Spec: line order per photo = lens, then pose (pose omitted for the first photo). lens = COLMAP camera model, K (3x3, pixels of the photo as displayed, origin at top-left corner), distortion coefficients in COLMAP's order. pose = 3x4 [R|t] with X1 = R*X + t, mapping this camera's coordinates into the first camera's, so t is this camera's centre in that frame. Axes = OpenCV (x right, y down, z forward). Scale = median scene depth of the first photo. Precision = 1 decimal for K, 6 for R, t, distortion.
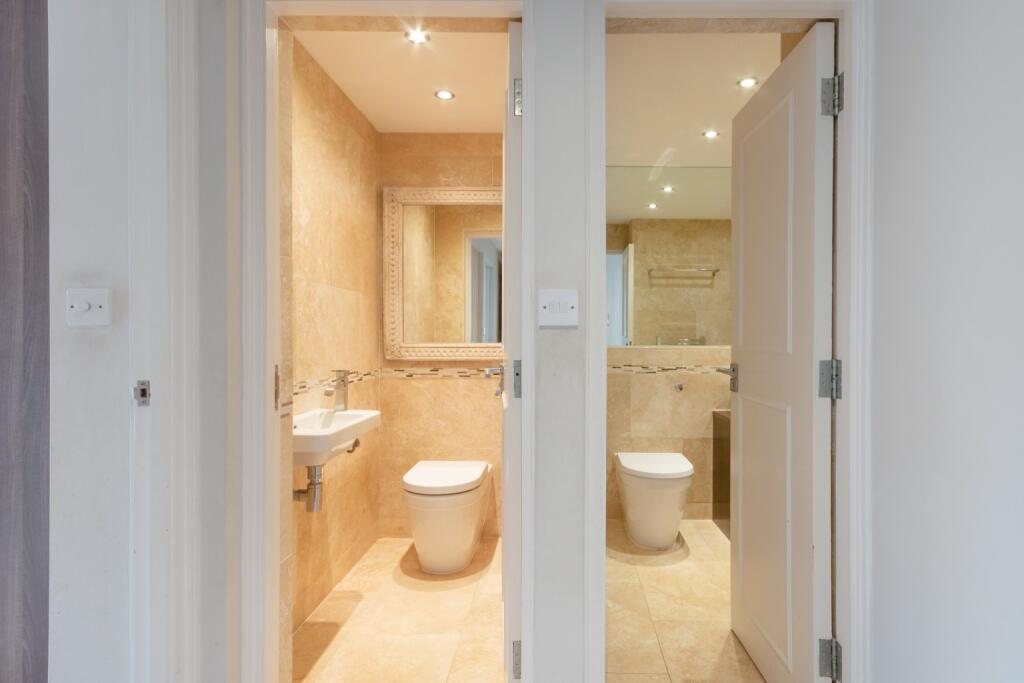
lens RADIAL K [[475.0, 0, 512.0], [0, 475.0, 341.5], [0, 0, 1]] dist [-0.000588, -0.000039]
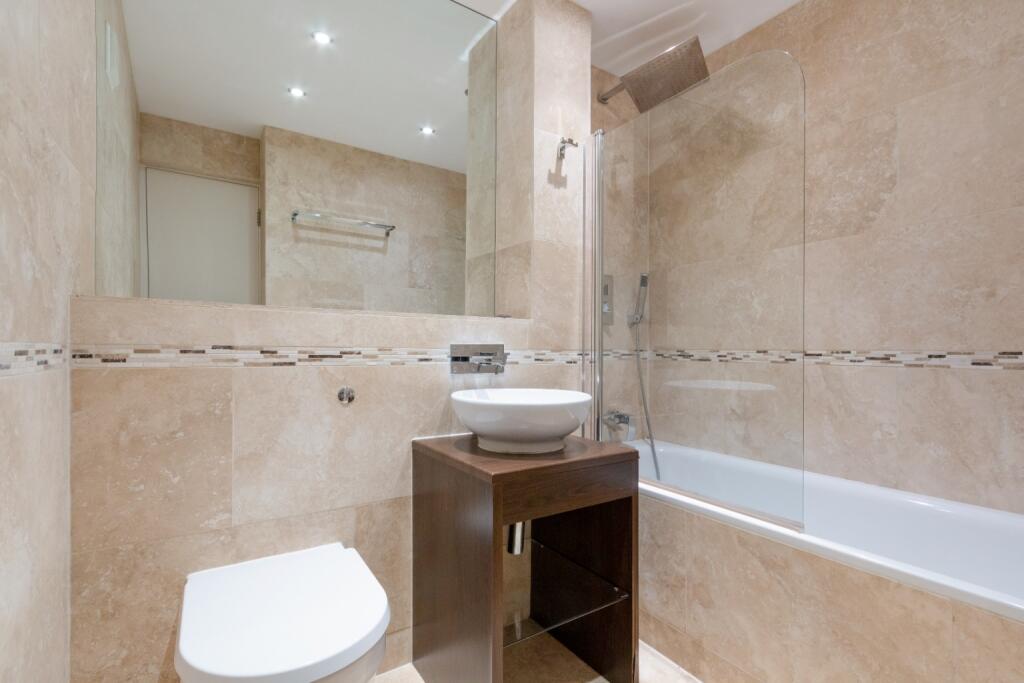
lens RADIAL K [[467.5, 0, 447.2], [0, 467.5, 357.3], [0, 0, 1]] dist [-0.000316, -0.000008]
pose [[0.838126, -0.001539, 0.545475, 0.124182], [0.000294, 0.999997, 0.002369, 0.038796], [-0.545477, -0.001825, 0.838124, 0.378050]]
